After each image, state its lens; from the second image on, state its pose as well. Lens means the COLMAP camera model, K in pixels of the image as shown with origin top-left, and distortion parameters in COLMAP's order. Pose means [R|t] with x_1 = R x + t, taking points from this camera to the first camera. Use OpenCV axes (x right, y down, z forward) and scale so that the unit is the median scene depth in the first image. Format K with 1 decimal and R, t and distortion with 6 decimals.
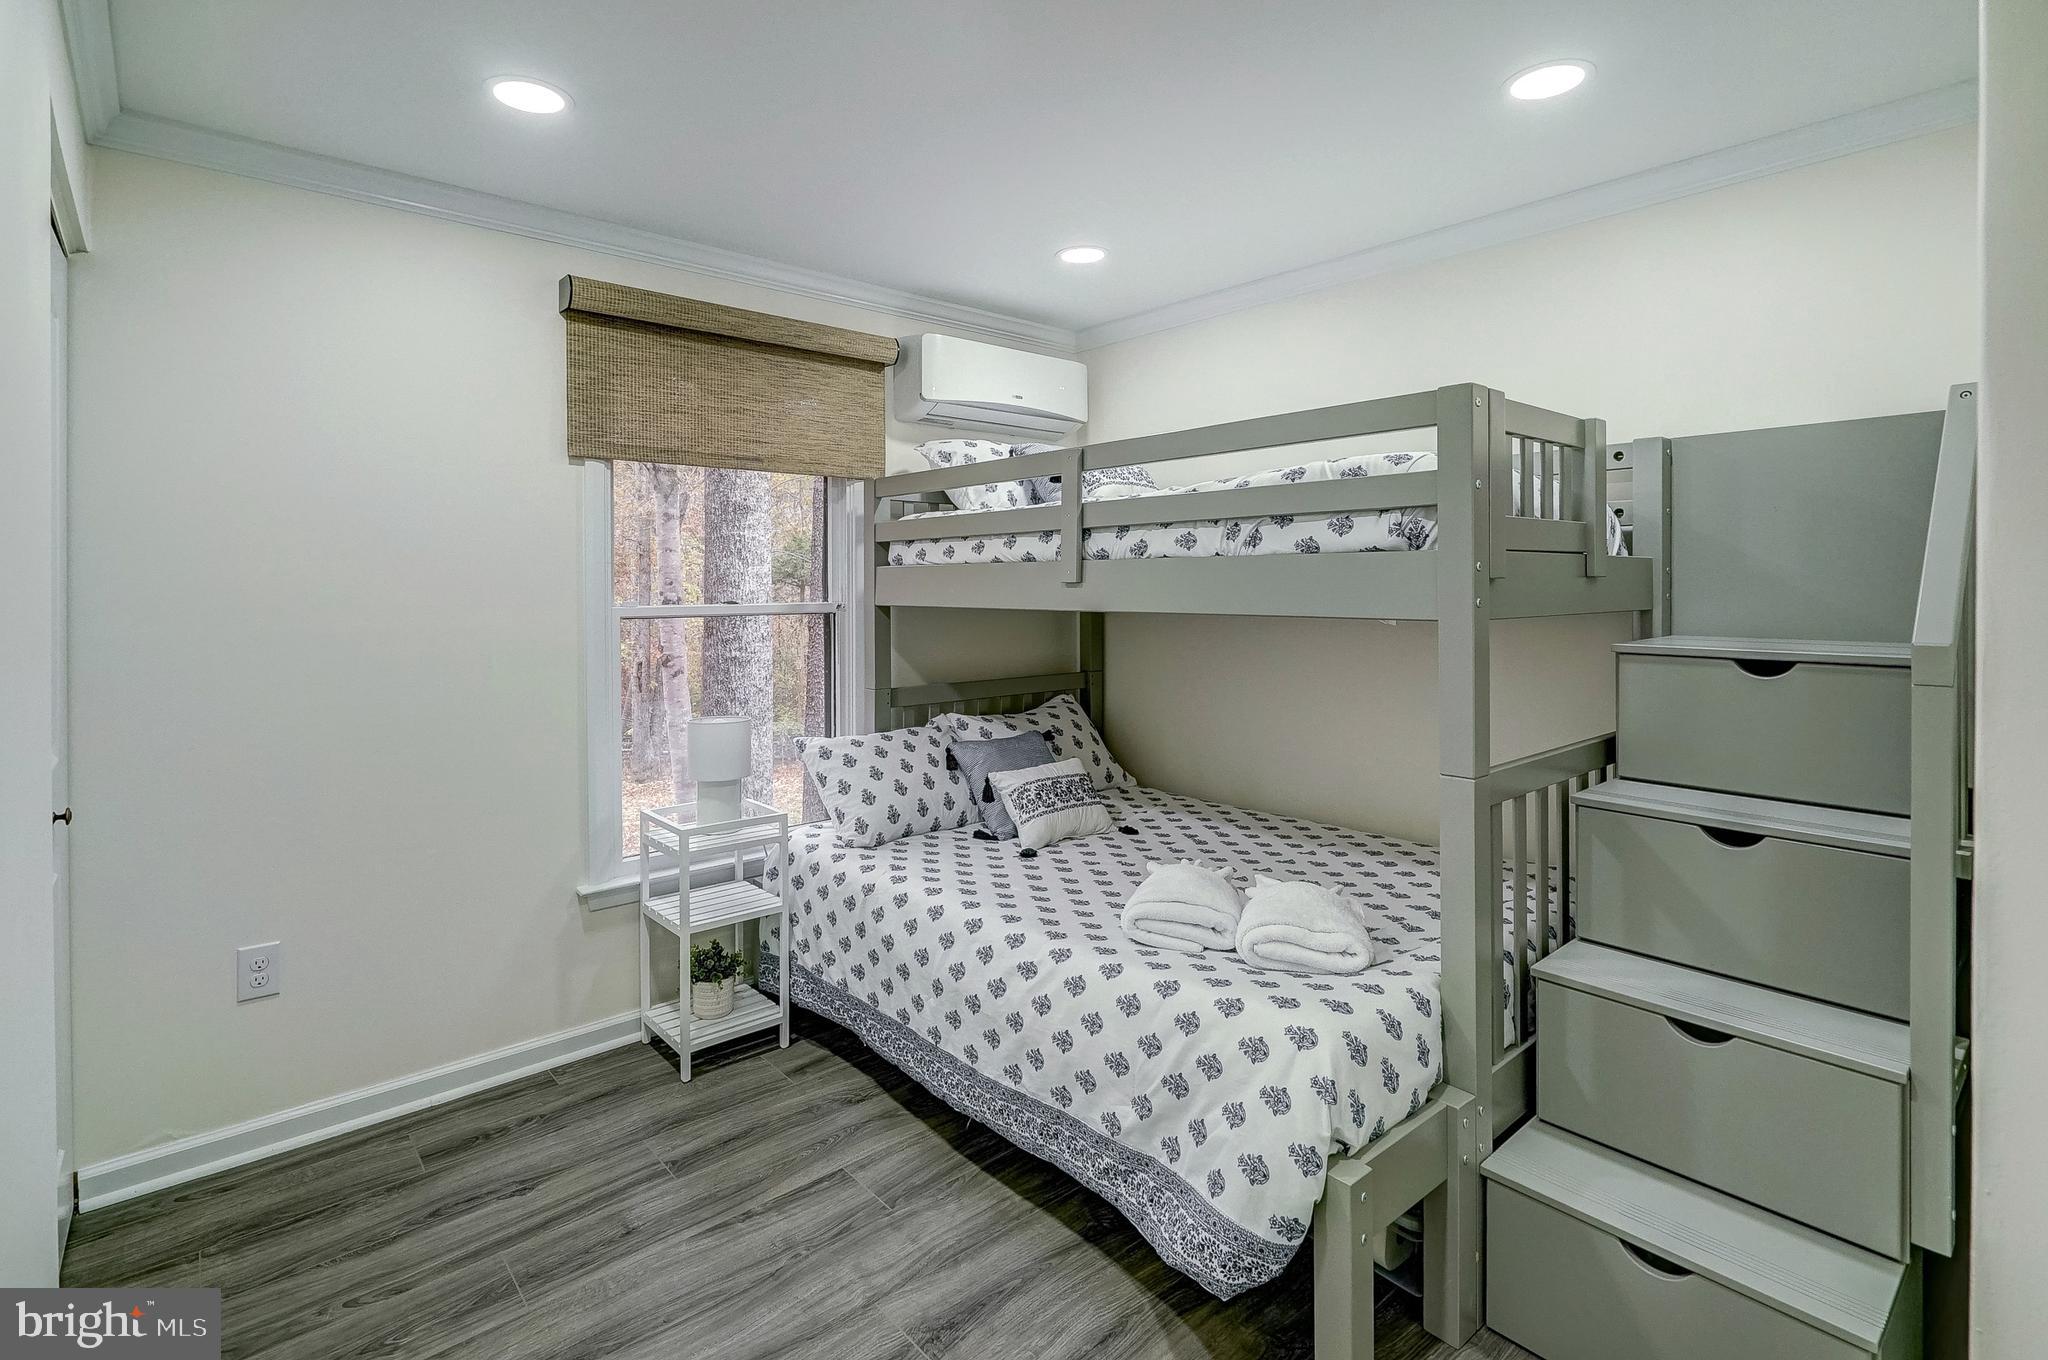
lens RADIAL K [[992.5, 0, 1013.5], [0, 992.5, 587.7], [0, 0, 1]] dist [-0.002001, 0.001708]
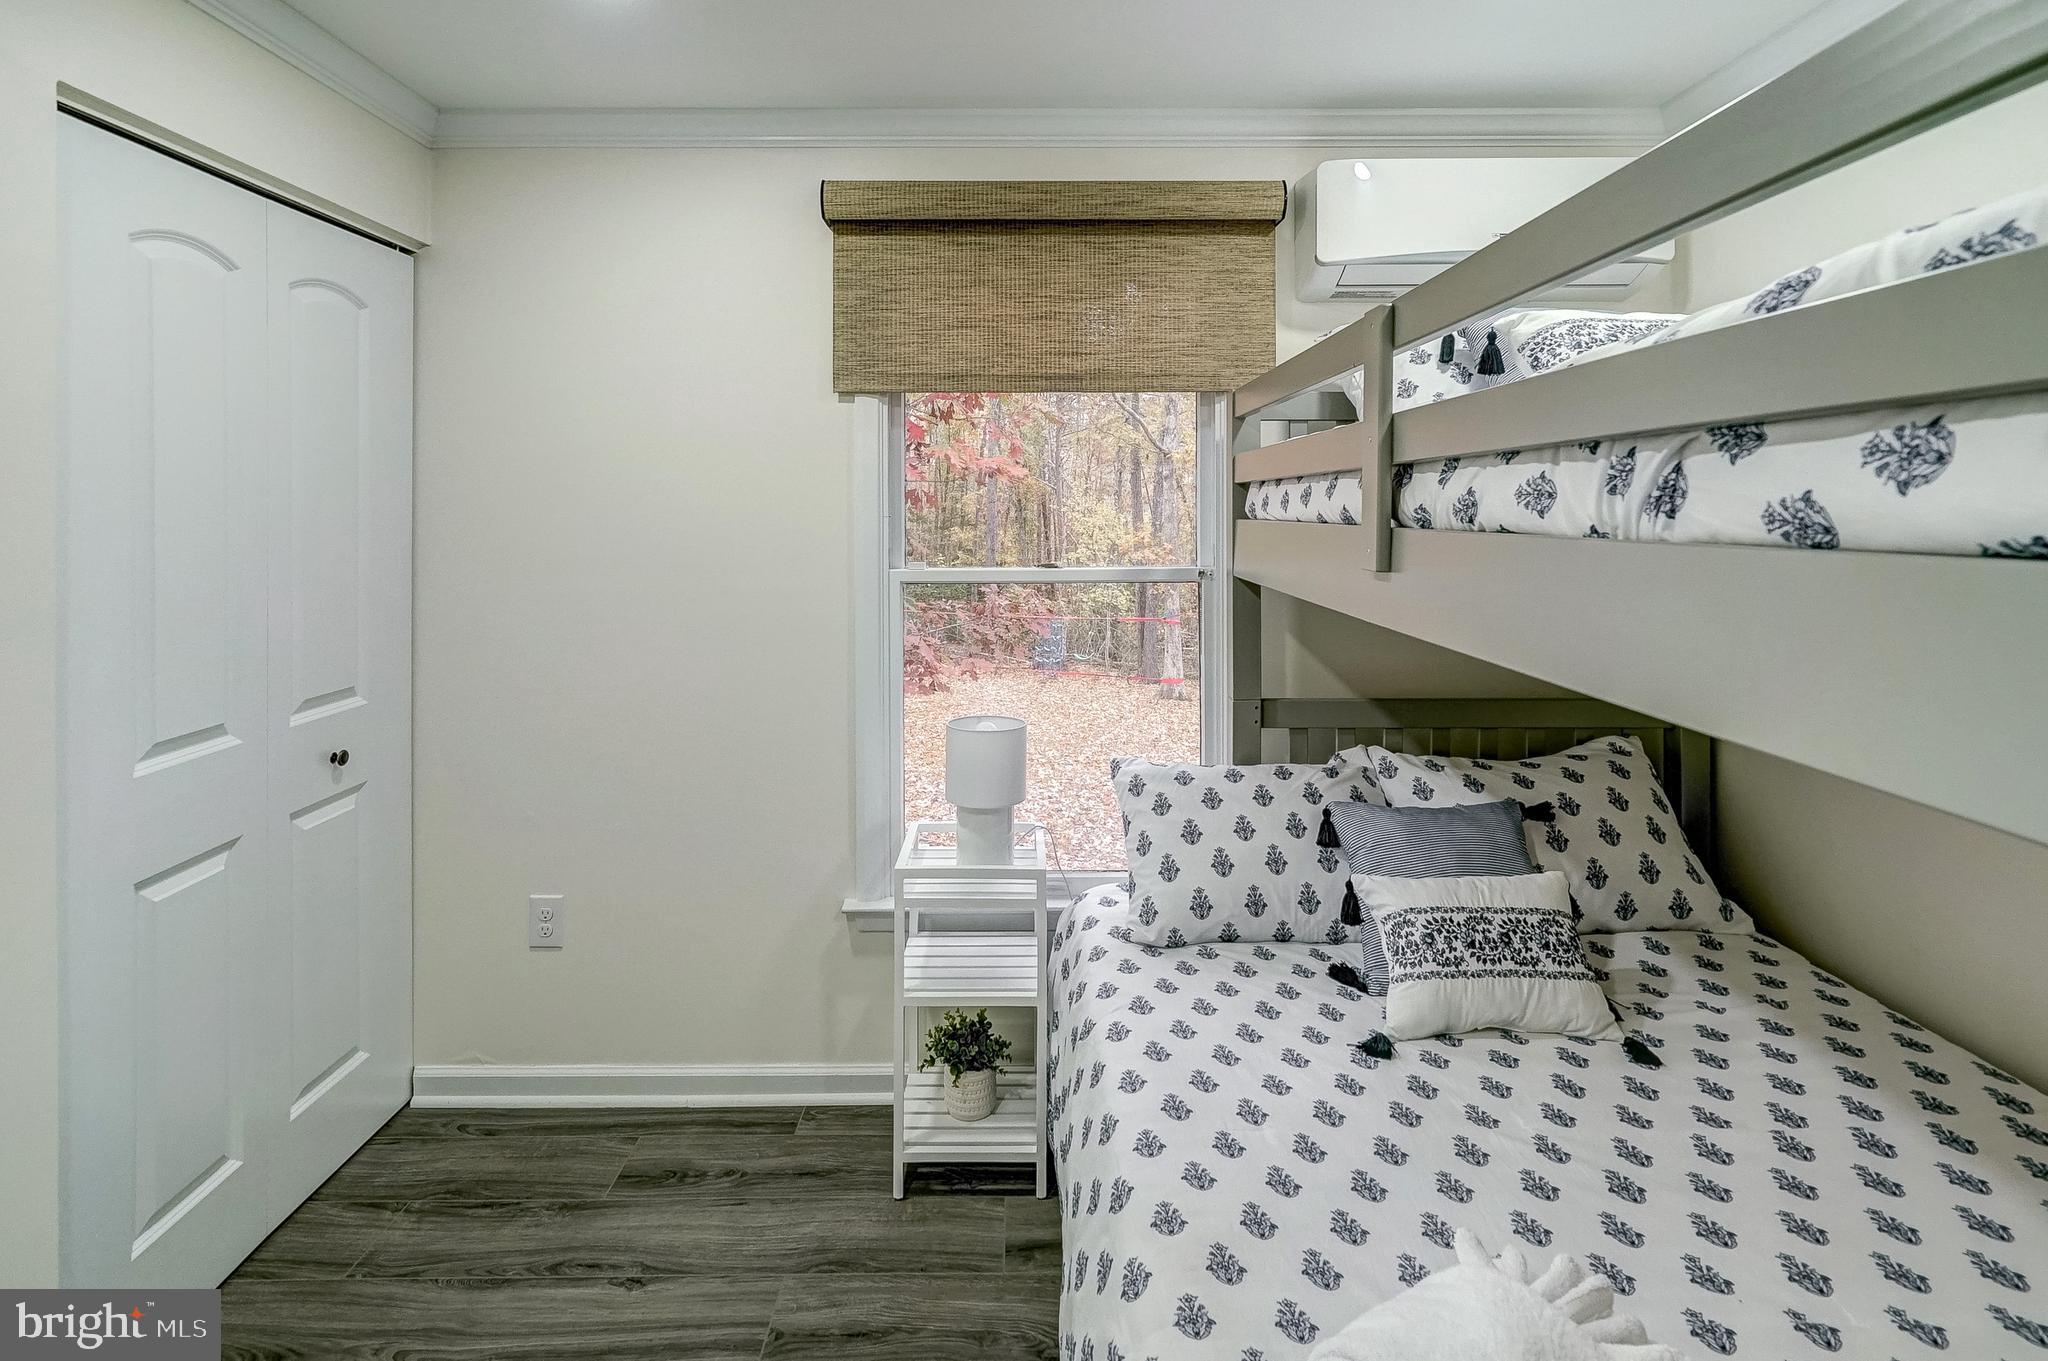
lens RADIAL K [[992.5, 0, 1026.7], [0, 992.5, 503.1], [0, 0, 1]] dist [-0.002001, 0.001708]
pose [[0.752962, -0.001071, -0.658063, 0.229703], [-0.002306, 0.999988, -0.004266, -0.033257], [0.658060, 0.004729, 0.752951, 0.446695]]
